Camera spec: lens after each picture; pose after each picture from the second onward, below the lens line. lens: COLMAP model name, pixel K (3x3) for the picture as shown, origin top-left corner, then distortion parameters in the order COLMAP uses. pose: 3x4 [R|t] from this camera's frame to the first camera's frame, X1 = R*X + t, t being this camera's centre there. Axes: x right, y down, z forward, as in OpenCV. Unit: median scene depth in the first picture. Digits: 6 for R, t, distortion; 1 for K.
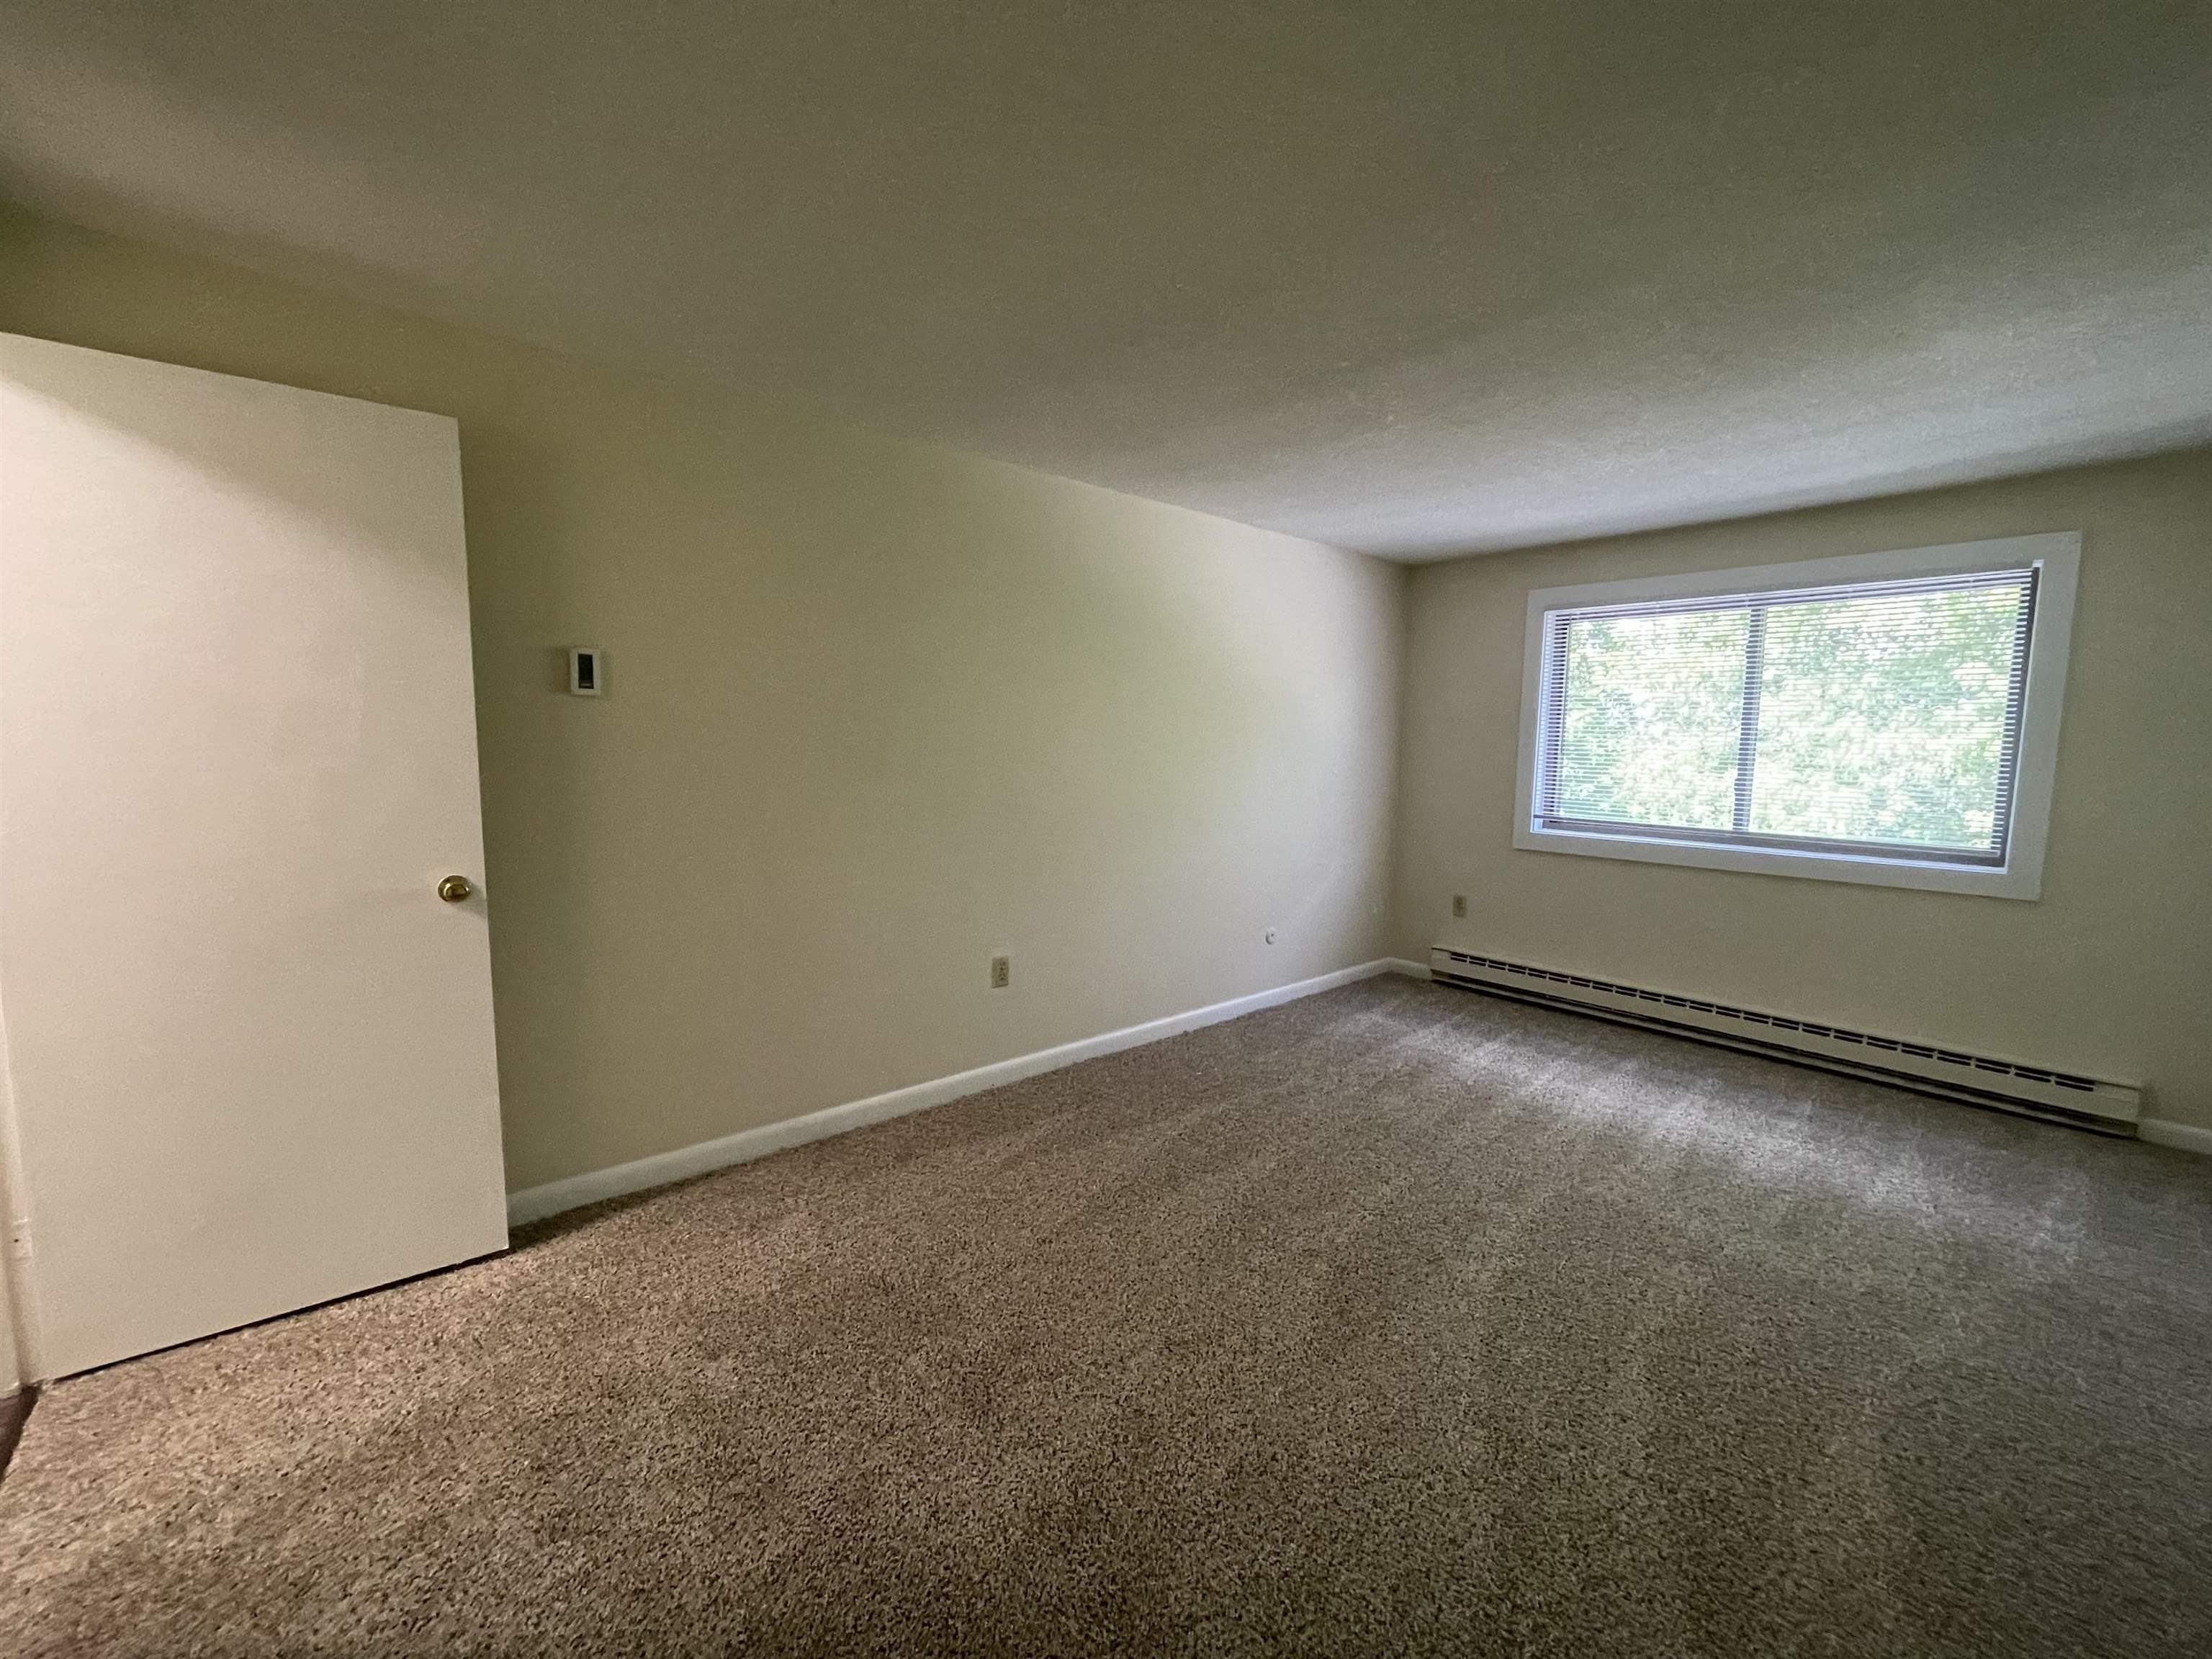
lens RADIAL K [[927.3, 0, 1097.5], [0, 927.3, 841.4], [0, 0, 1]] dist [0.012521, -0.000900]
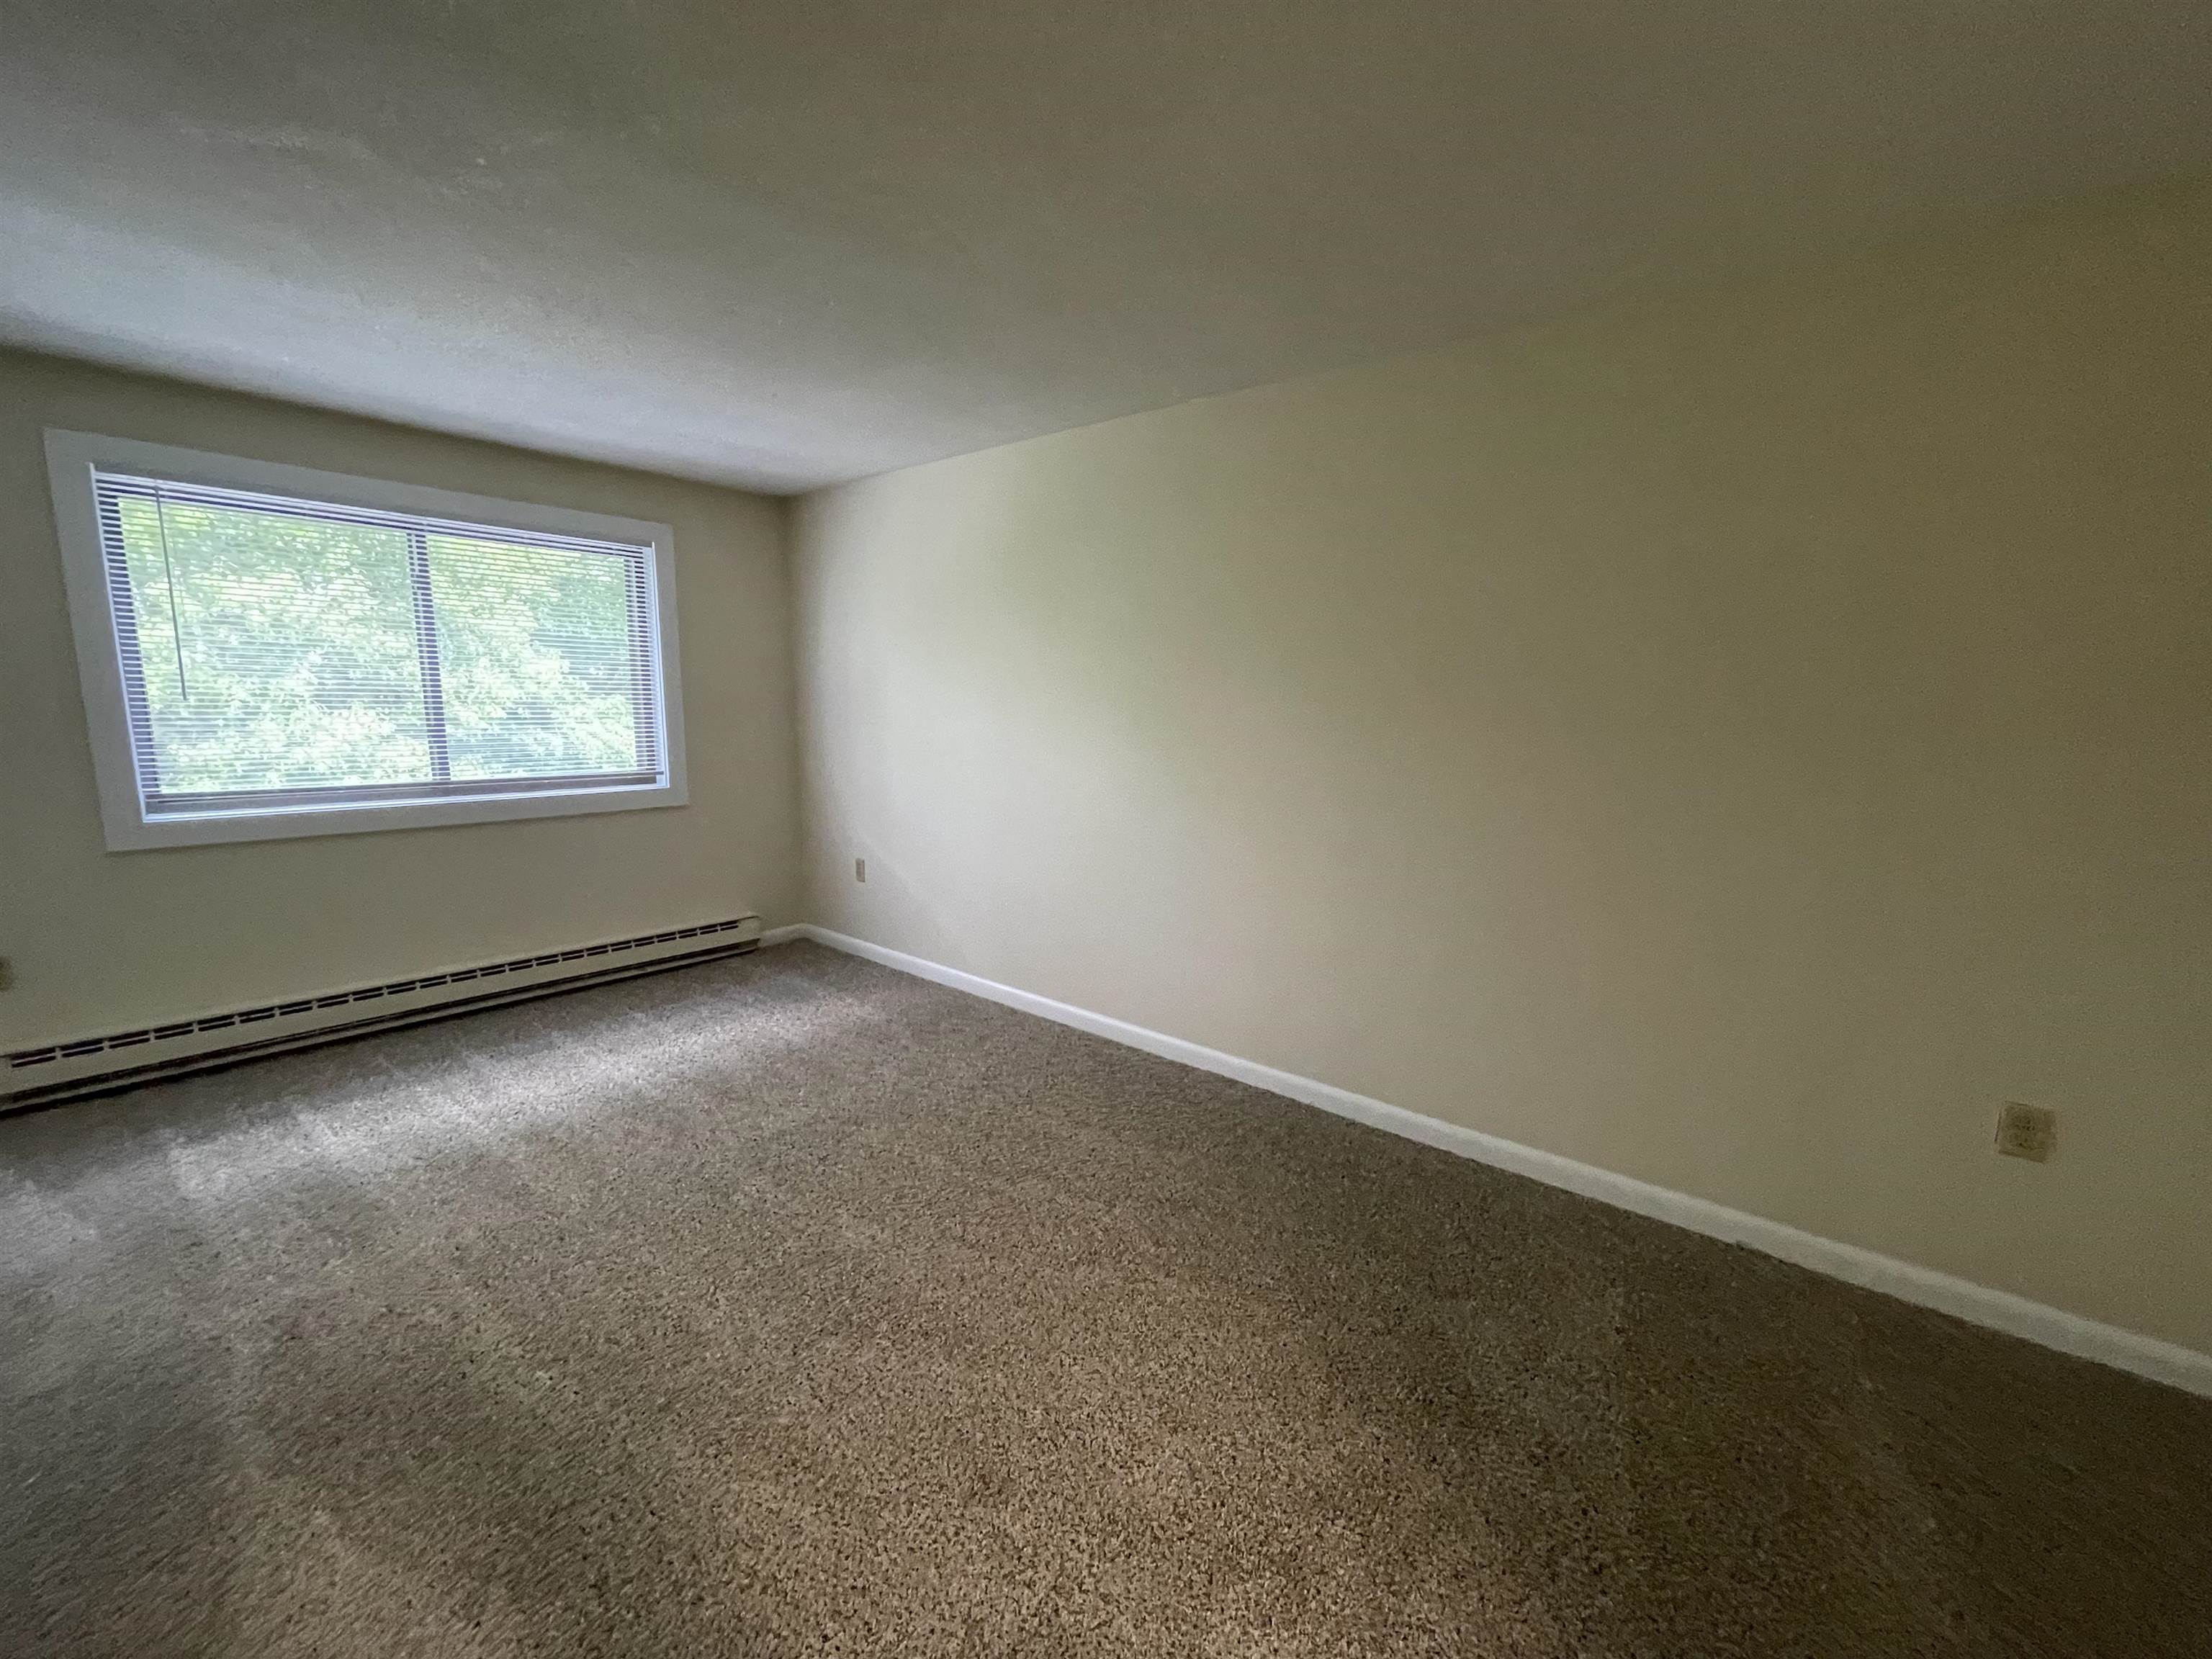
lens RADIAL K [[927.3, 0, 1098.2], [0, 927.3, 850.2], [0, 0, 1]] dist [0.012521, -0.000900]
pose [[-0.216908, -0.155137, 0.963786, -0.292631], [0.101311, 0.978383, 0.180288, -0.037218], [-0.970921, 0.136748, -0.196501, 0.482254]]
